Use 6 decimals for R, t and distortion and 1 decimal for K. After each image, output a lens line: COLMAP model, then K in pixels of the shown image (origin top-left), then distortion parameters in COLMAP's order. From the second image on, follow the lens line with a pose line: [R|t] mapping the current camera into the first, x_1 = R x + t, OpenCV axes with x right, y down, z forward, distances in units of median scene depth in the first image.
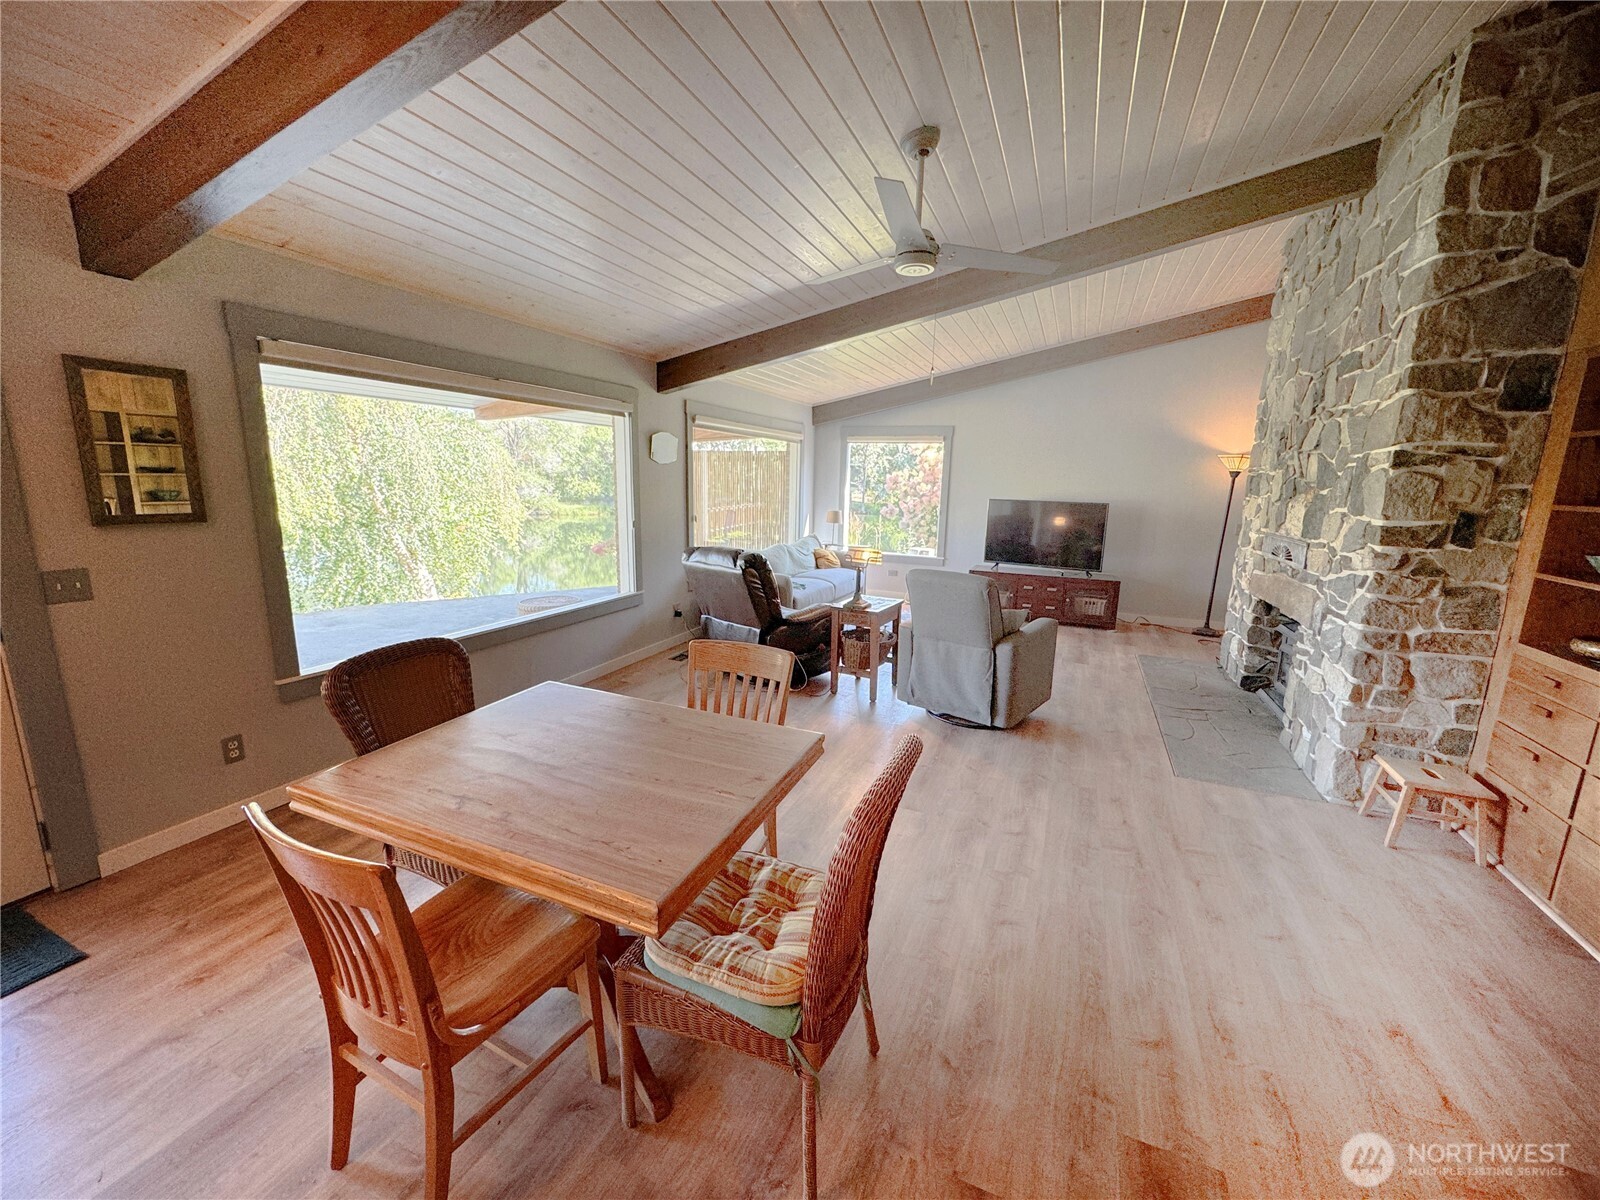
lens RADIAL K [[637.3, 0, 799.2], [0, 637.3, 598.6], [0, 0, 1]] dist [-0.002094, 0.000005]
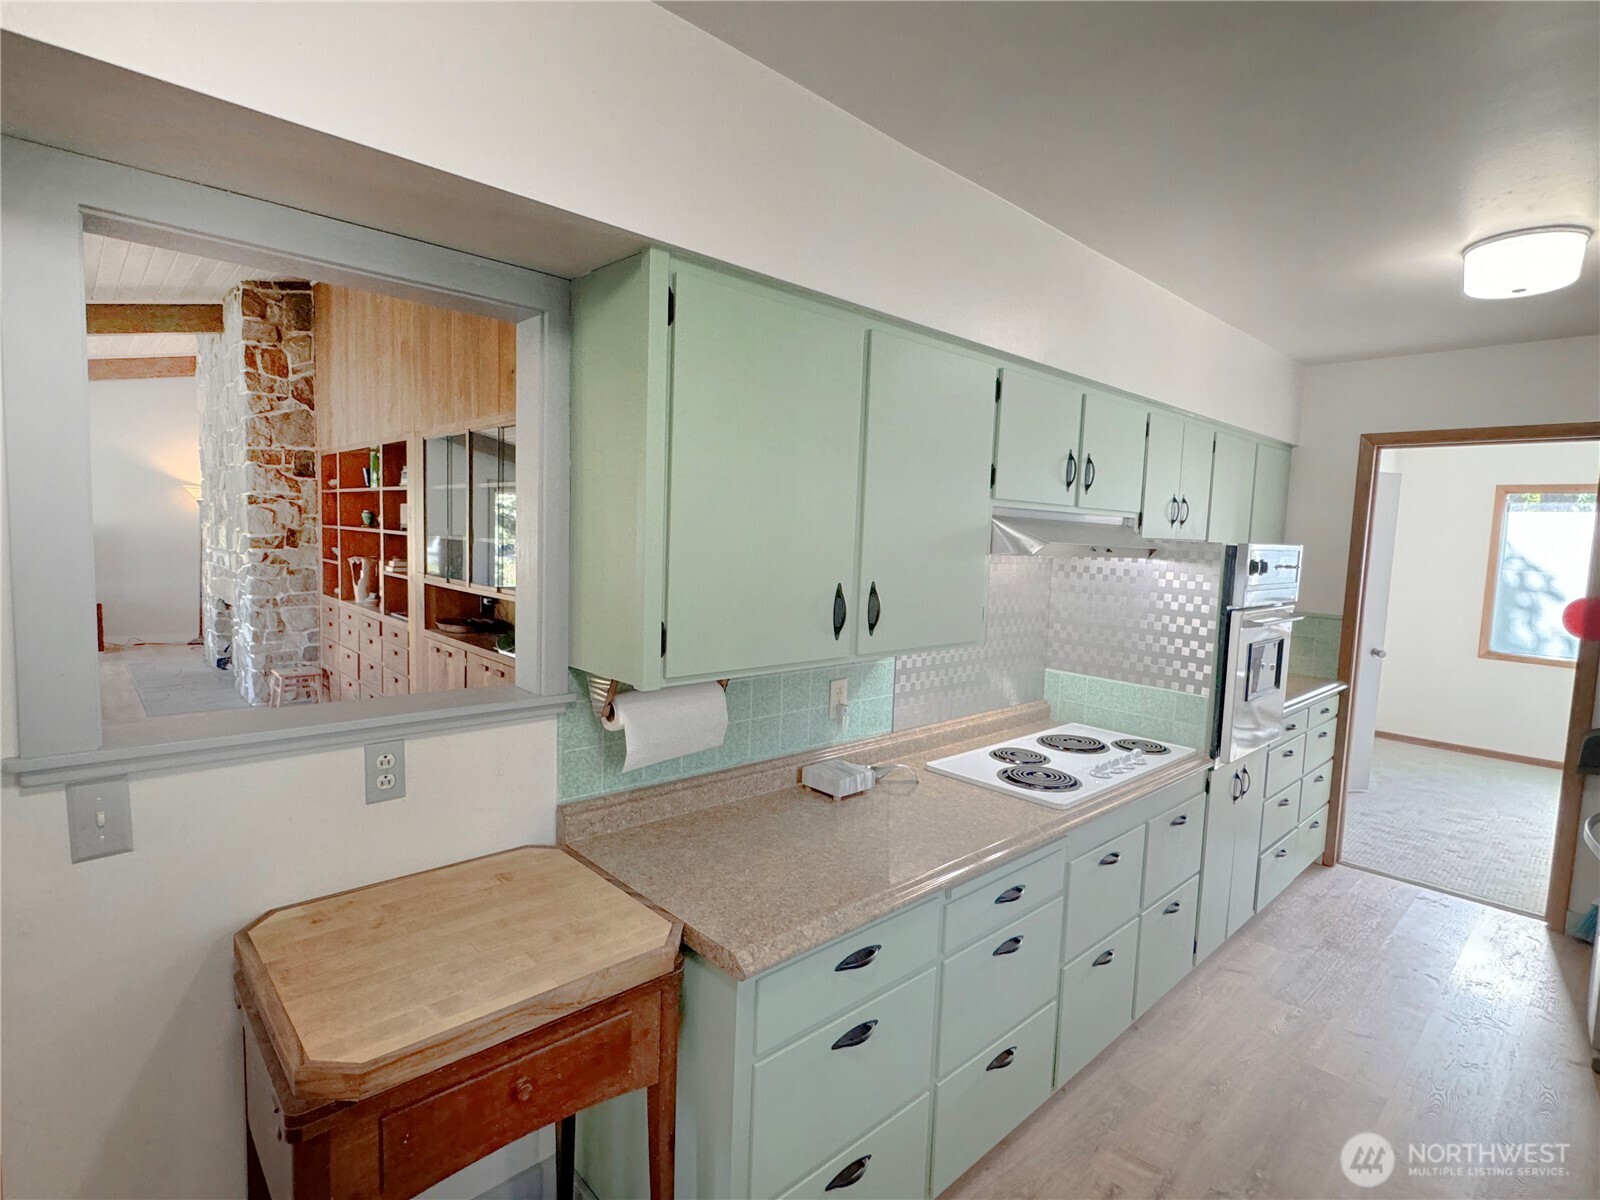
lens RADIAL K [[793.4, 0, 792.5], [0, 793.4, 600.6], [0, 0, 1]] dist [-0.001750, -0.000398]
pose [[0.403990, -0.089368, 0.910387, -0.472823], [0.145946, 0.988765, 0.032297, 0.202821], [-0.903046, 0.119820, 0.412494, -1.211400]]
